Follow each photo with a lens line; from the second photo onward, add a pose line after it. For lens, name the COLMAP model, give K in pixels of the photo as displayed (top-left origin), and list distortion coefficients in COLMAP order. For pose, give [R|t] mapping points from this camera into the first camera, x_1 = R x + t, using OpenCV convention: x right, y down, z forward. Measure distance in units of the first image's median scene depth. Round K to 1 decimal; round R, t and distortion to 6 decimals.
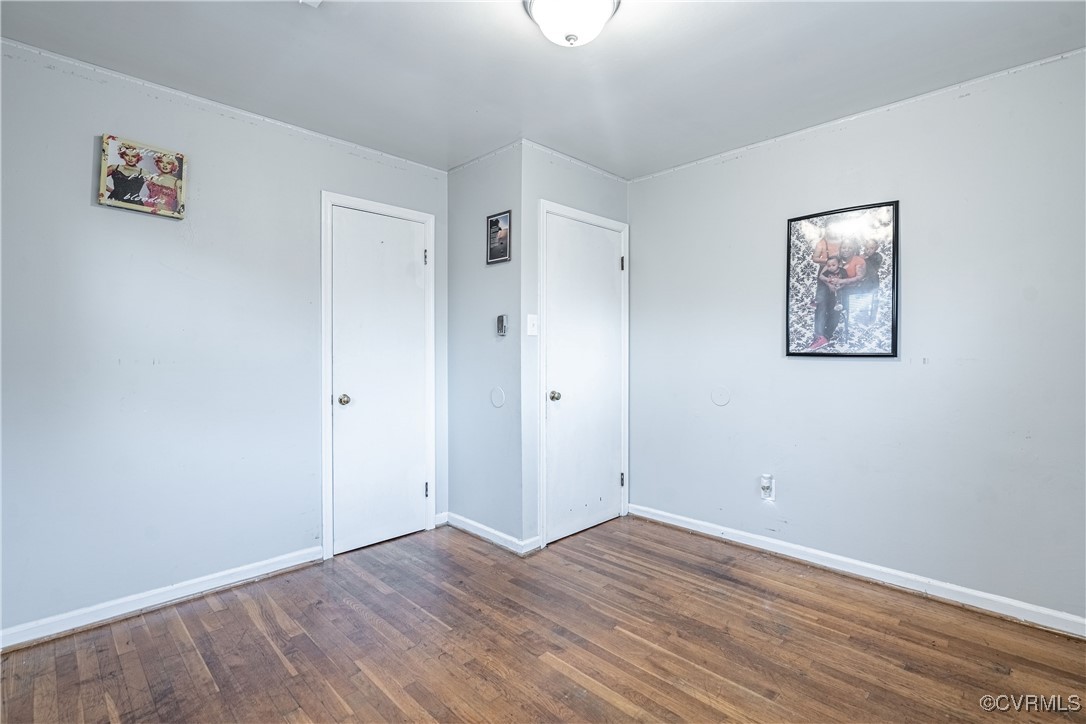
lens RADIAL K [[494.9, 0, 545.8], [0, 494.9, 352.8], [0, 0, 1]] dist [-0.010508, 0.003294]
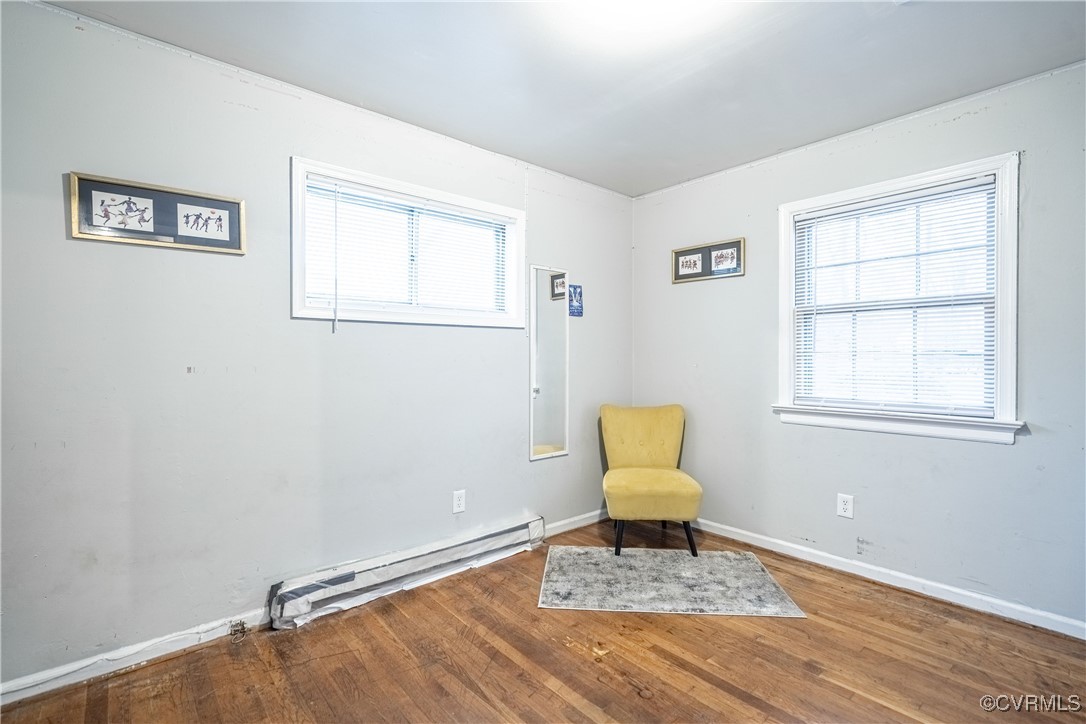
lens RADIAL K [[494.9, 0, 541.3], [0, 494.9, 360.7], [0, 0, 1]] dist [-0.010508, 0.003294]
pose [[-0.996314, 0.002822, 0.085731, 0.141904], [0.003700, 0.999942, 0.010078, -0.004356], [-0.085698, 0.010358, -0.996267, 1.225226]]
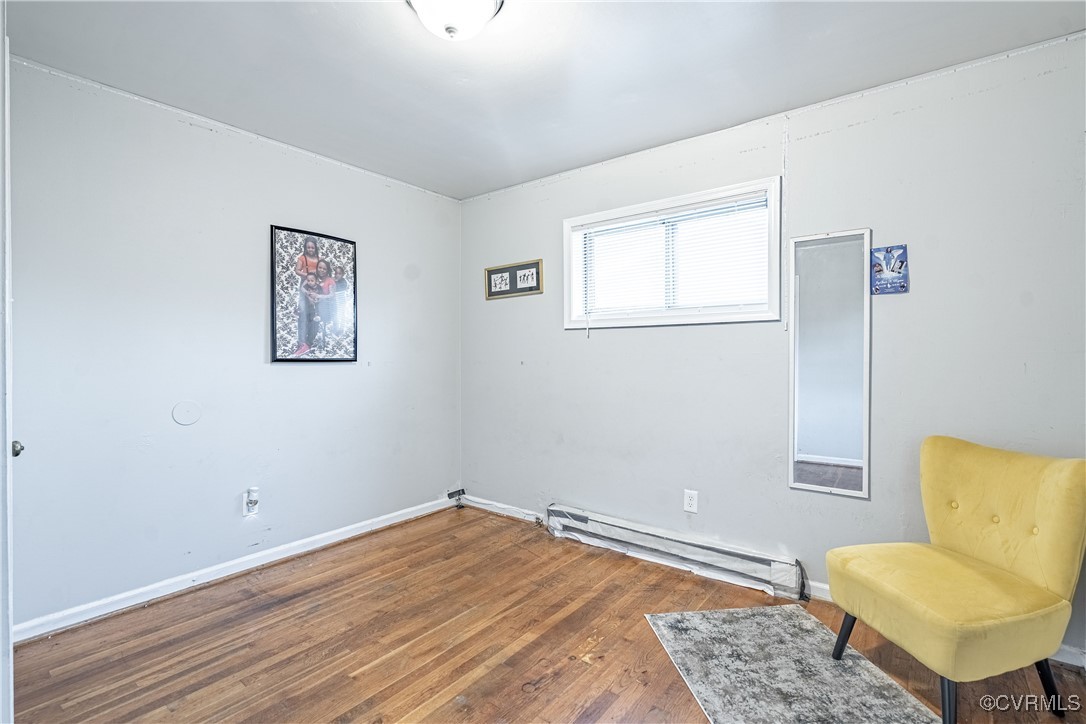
lens RADIAL K [[494.9, 0, 540.2], [0, 494.9, 360.4], [0, 0, 1]] dist [-0.010508, 0.003294]
pose [[-0.114984, -0.007732, 0.993337, -0.607140], [0.003836, 0.999959, 0.008228, -0.003000], [-0.993360, 0.004756, -0.114950, 0.619097]]
